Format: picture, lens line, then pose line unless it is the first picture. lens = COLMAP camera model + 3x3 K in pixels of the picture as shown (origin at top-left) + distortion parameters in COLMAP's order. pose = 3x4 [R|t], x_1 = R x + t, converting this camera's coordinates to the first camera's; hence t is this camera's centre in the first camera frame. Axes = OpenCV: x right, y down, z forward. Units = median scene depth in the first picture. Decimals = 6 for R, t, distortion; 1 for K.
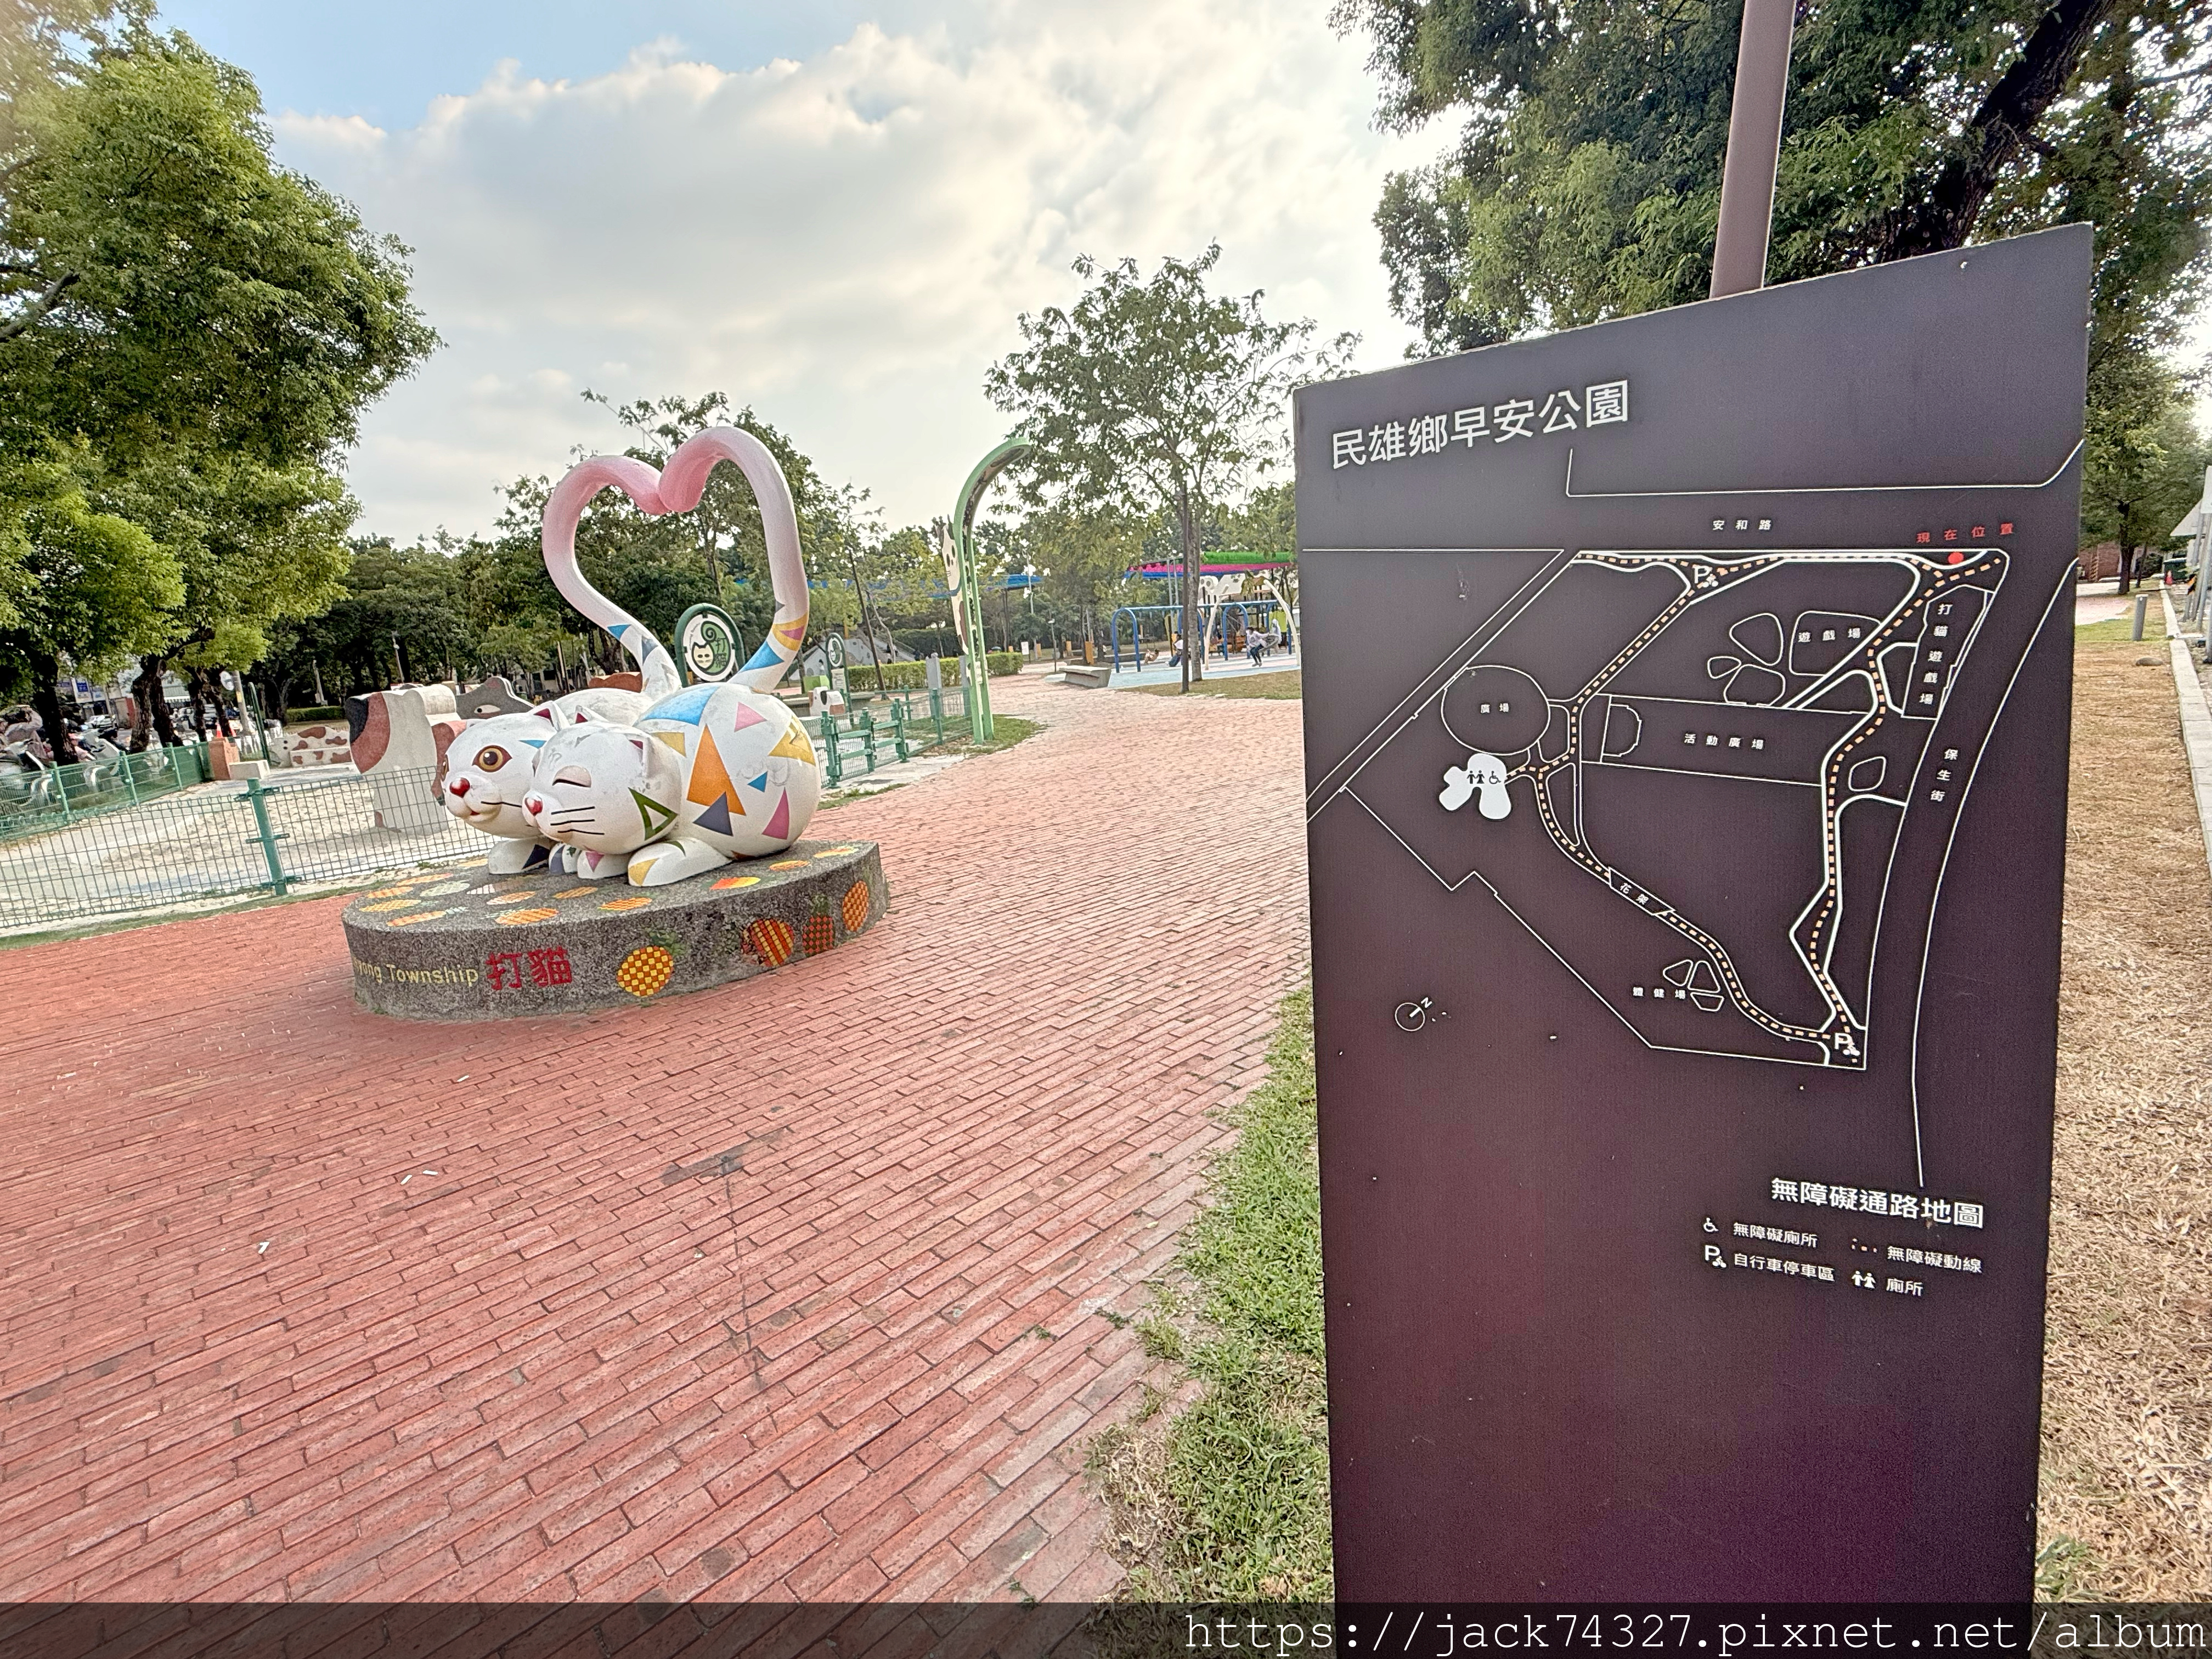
lens RADIAL K [[985.6, 0, 1106.0], [0, 985.6, 829.5], [0, 0, 1]] dist [0.015503, -0.000091]
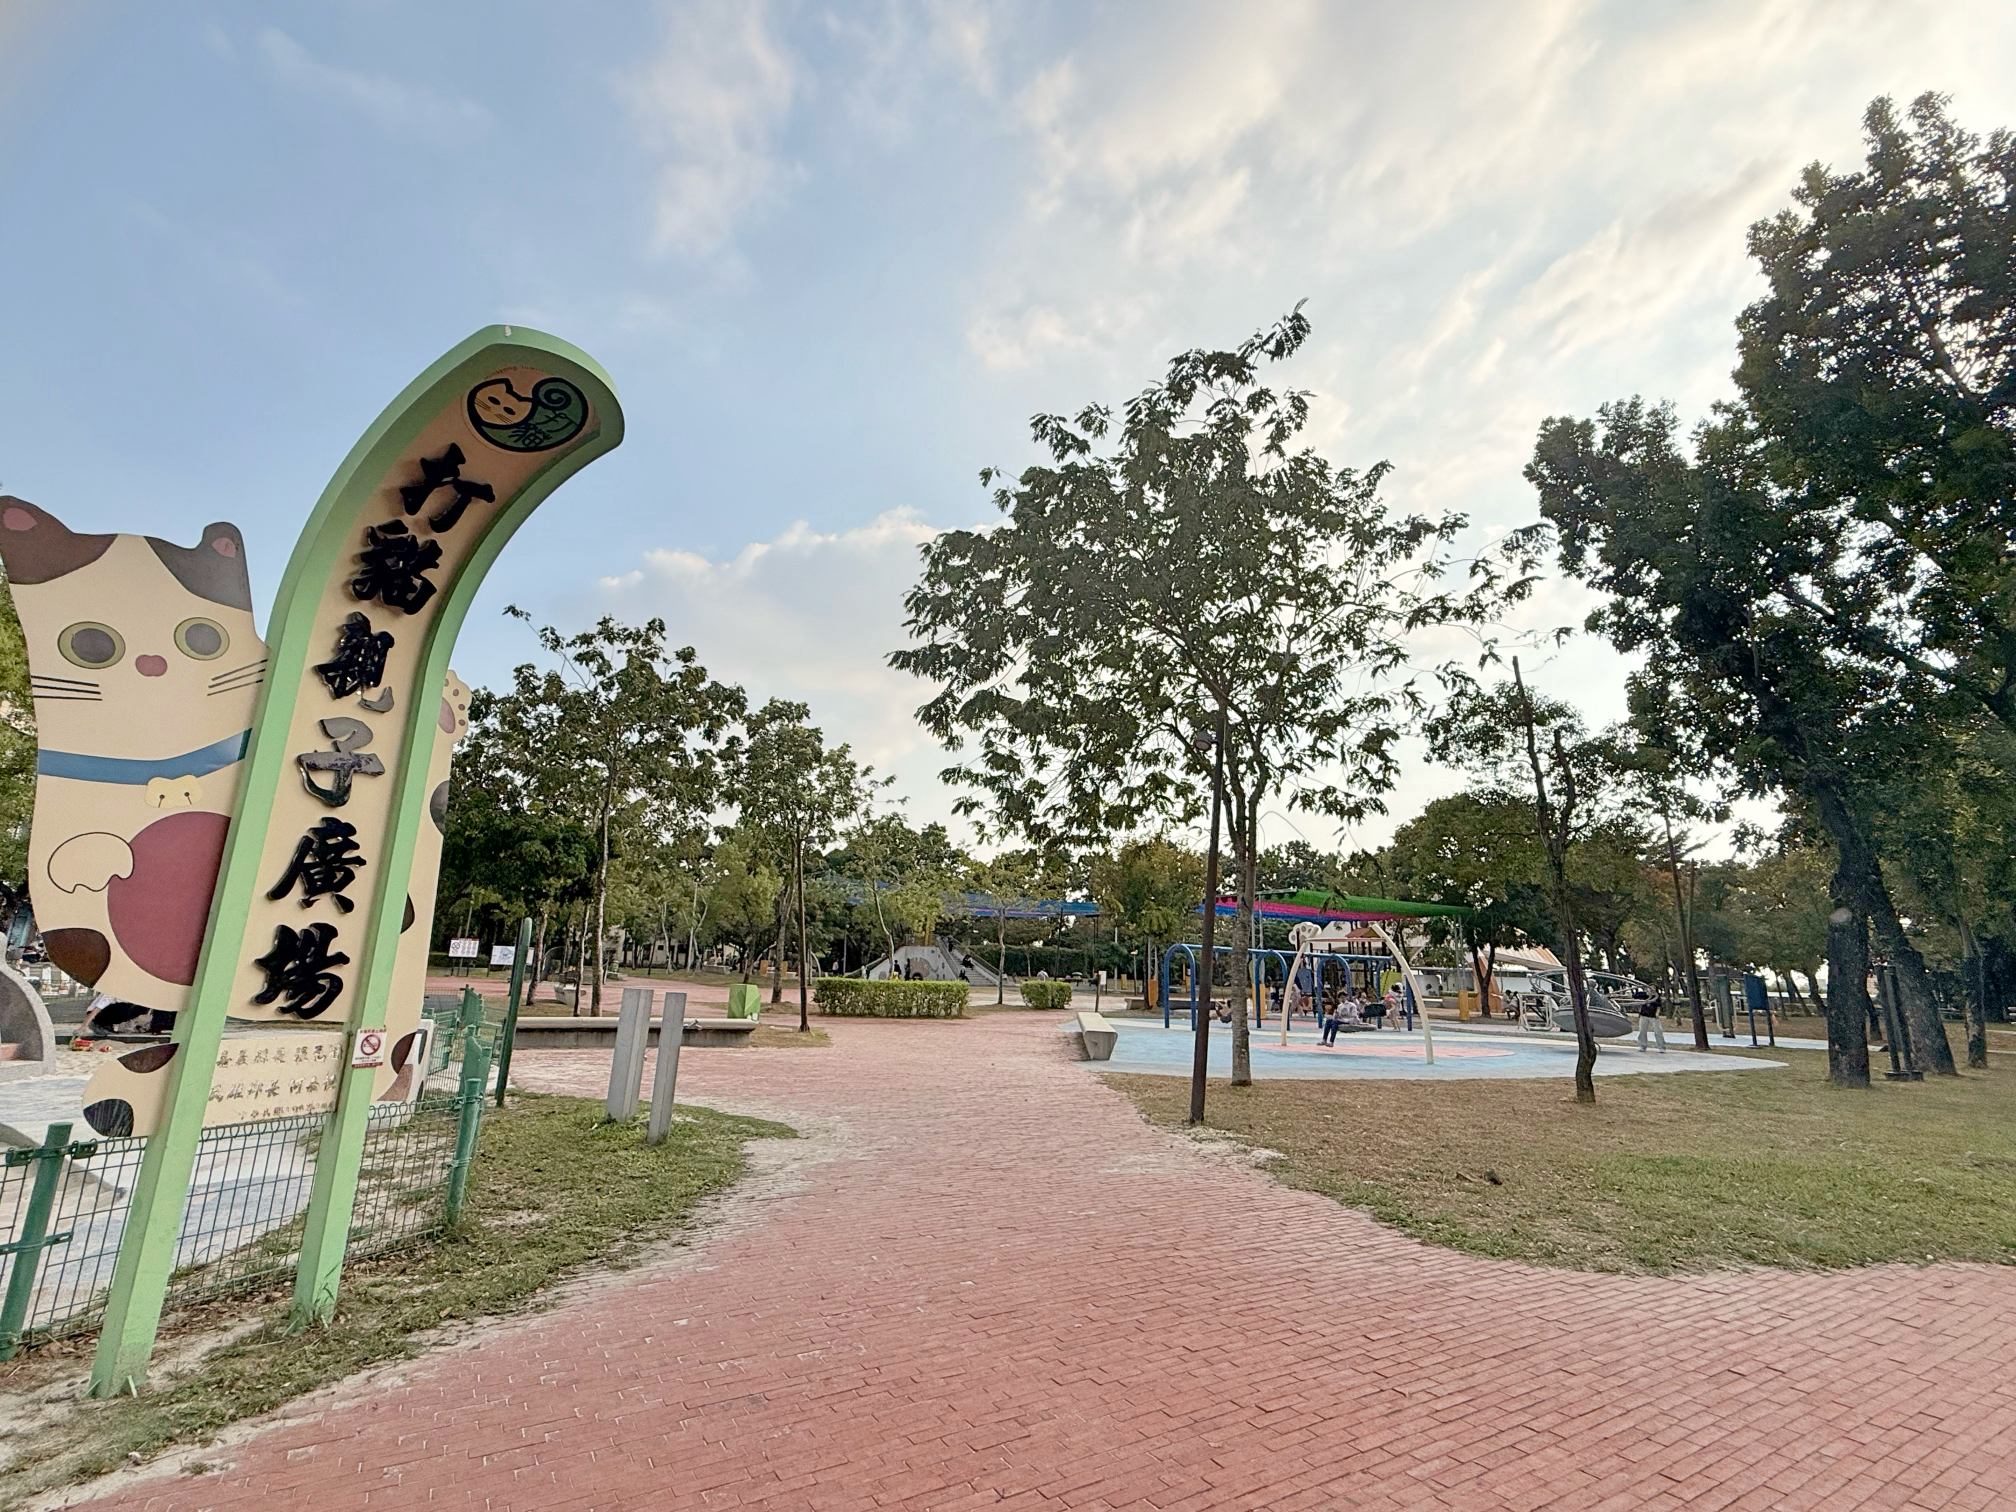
lens RADIAL K [[898.3, 0, 1008.0], [0, 898.3, 756.0], [0, 0, 1]] dist [0.015503, -0.000091]
pose [[0.969888, 0.061878, -0.235559, 0.057616], [-0.152745, 0.907874, -0.390428, -0.078756], [0.189699, 0.414652, 0.889988, 0.378802]]
